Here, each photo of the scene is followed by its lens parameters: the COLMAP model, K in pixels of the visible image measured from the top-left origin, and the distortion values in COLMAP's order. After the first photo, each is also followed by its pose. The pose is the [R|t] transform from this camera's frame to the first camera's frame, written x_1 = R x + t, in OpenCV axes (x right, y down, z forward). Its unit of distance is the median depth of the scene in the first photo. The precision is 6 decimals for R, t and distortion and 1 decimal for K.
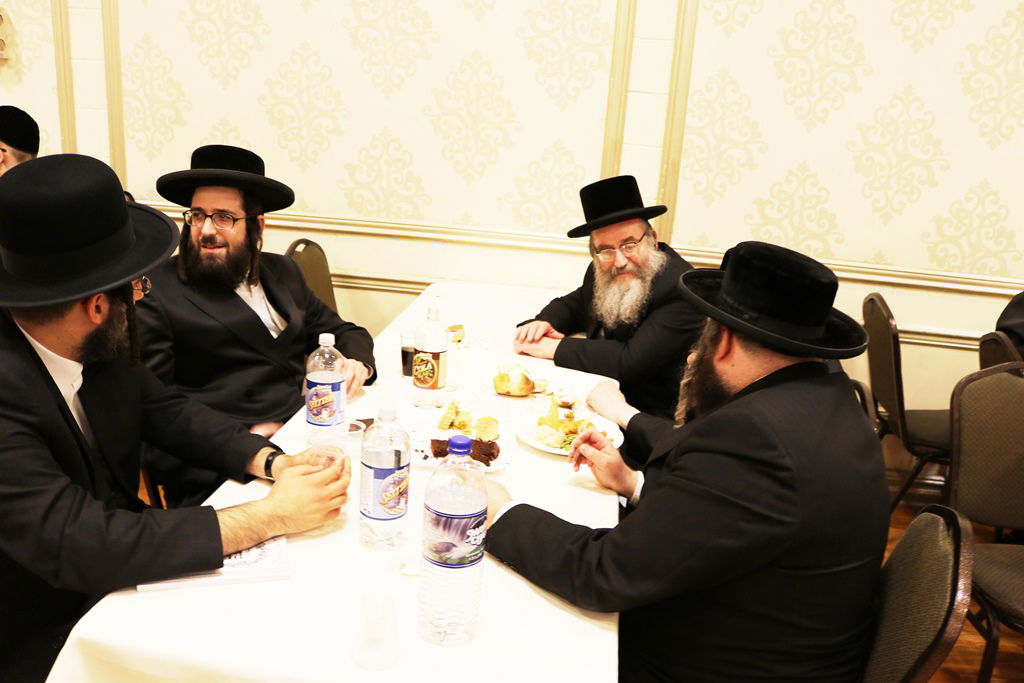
lens RADIAL K [[854.4, 0, 512.0], [0, 854.4, 341.5], [0, 0, 1]] dist [-0.107930, 0.117104]
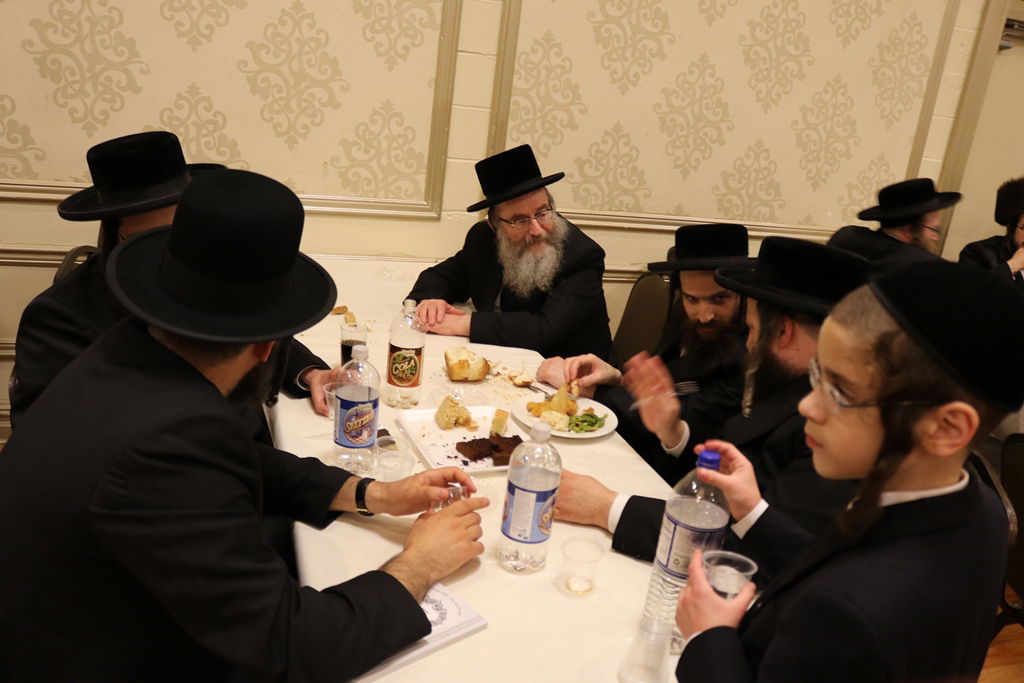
lens RADIAL K [[859.1, 0, 511.9], [0, 859.1, 309.9], [0, 0, 1]] dist [-0.113537, 0.144209]
pose [[0.905977, -0.088225, 0.414031, -0.240383], [0.075721, 0.996042, 0.046554, -0.039384], [-0.416499, -0.010826, 0.909072, 0.078400]]
